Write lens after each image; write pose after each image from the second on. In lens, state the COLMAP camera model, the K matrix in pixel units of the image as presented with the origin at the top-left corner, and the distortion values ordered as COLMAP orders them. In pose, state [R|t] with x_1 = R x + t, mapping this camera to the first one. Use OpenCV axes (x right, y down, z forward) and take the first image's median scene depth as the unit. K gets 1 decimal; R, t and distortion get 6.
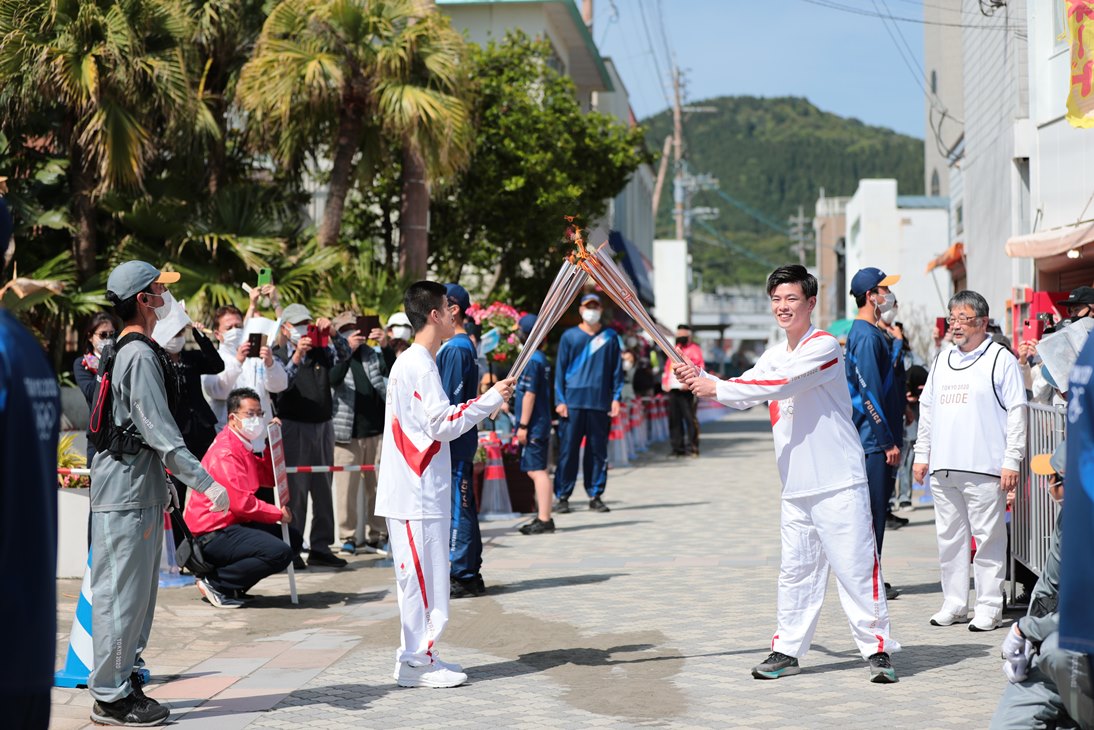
lens RADIAL K [[2154.5, 0, 544.3], [0, 2154.5, 374.8], [0, 0, 1]] dist [0.087849, 0.000000]
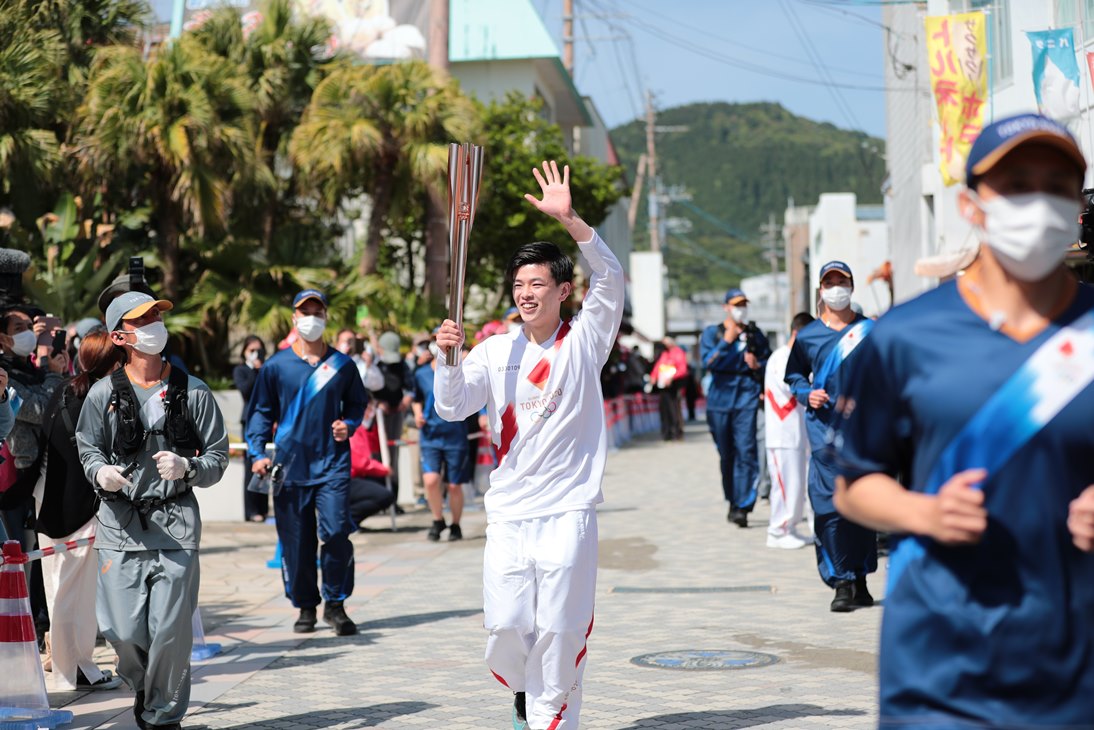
lens RADIAL K [[2154.5, 0, 547.1], [0, 2154.5, 357.4], [0, 0, 1]] dist [0.087849, 0.000000]
pose [[0.999789, -0.017151, 0.011337, -0.011701], [0.017282, 0.999783, -0.011596, 0.003031], [-0.011136, 0.011790, 0.999868, -0.213294]]
